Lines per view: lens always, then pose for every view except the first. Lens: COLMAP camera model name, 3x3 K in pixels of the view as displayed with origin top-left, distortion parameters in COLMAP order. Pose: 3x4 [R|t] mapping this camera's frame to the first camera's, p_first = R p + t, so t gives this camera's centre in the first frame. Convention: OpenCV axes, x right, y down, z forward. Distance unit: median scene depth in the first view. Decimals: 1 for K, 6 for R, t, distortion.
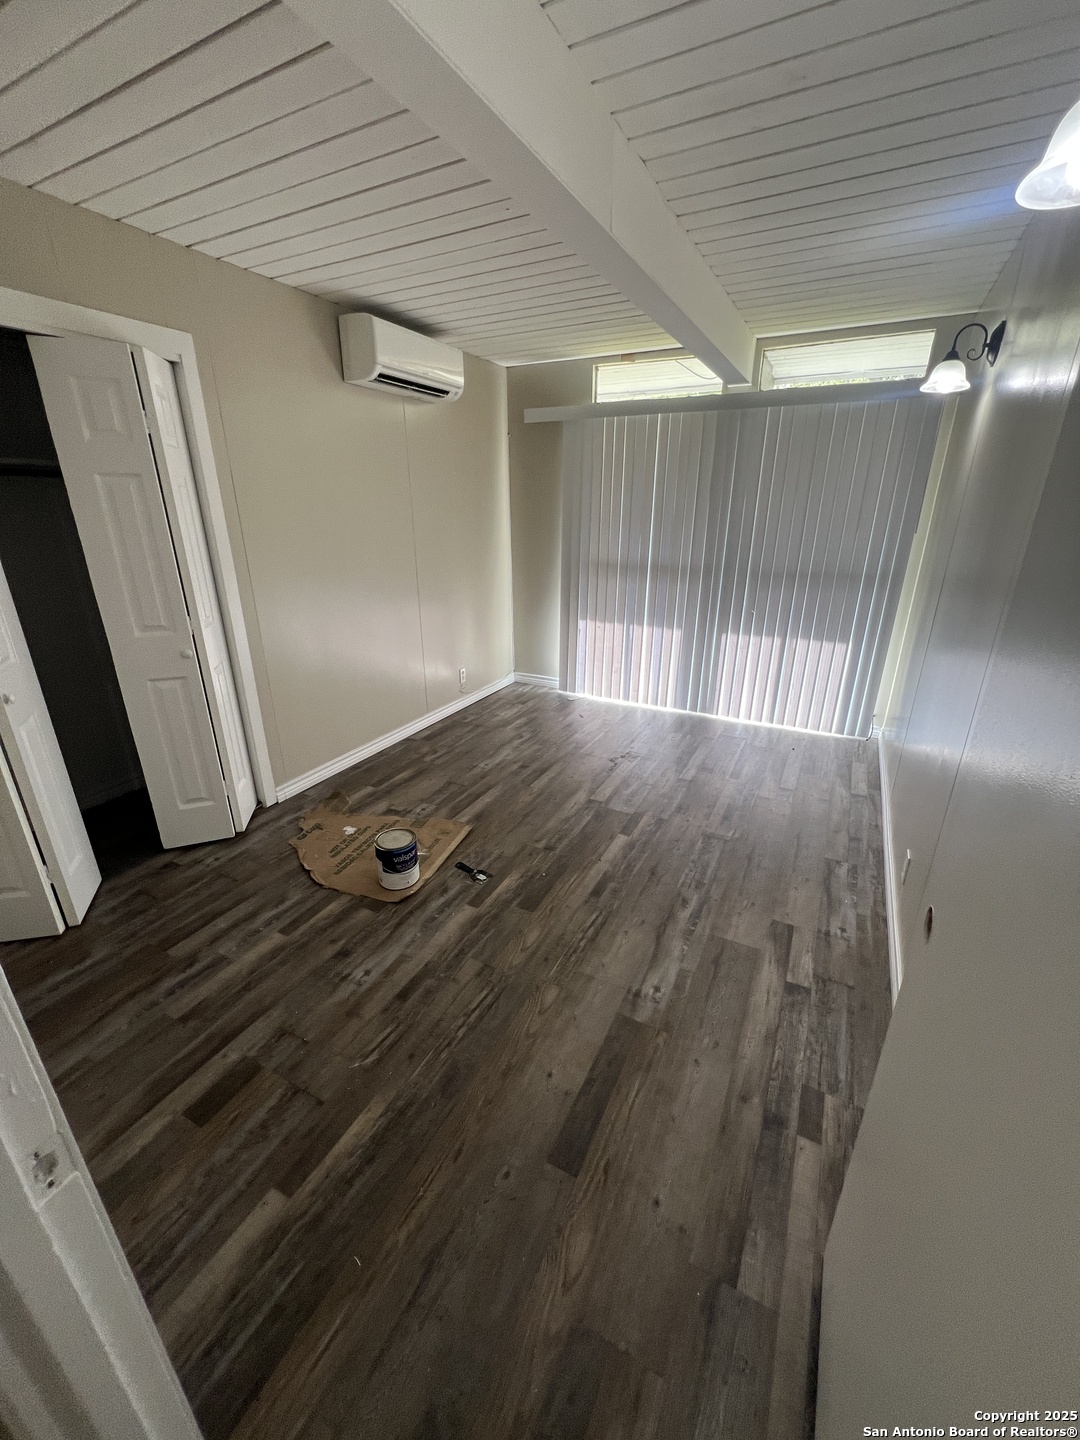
lens RADIAL K [[575.3, 0, 538.3], [0, 575.3, 723.1], [0, 0, 1]] dist [0.002654, 0.000337]
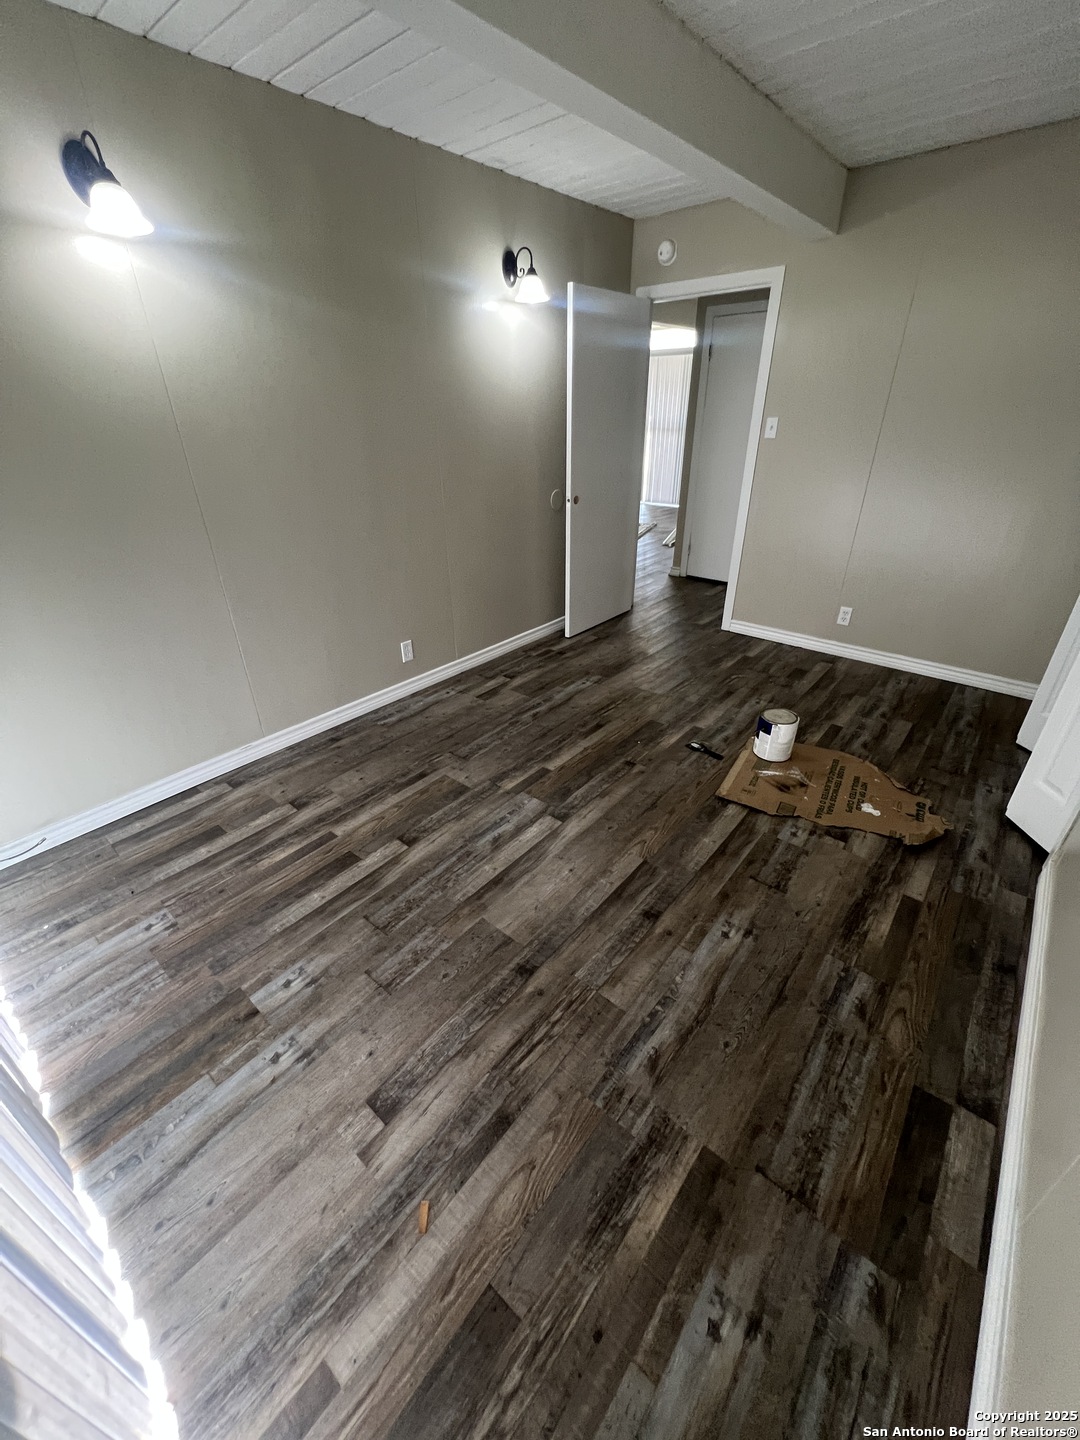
lens RADIAL K [[575.3, 0, 538.7], [0, 575.3, 719.2], [0, 0, 1]] dist [0.002654, 0.000337]
pose [[-0.975791, -0.094467, 0.197252, -0.014255], [0.089517, 0.650383, 0.754313, -0.560691], [-0.199547, 0.753709, -0.626182, 1.504035]]
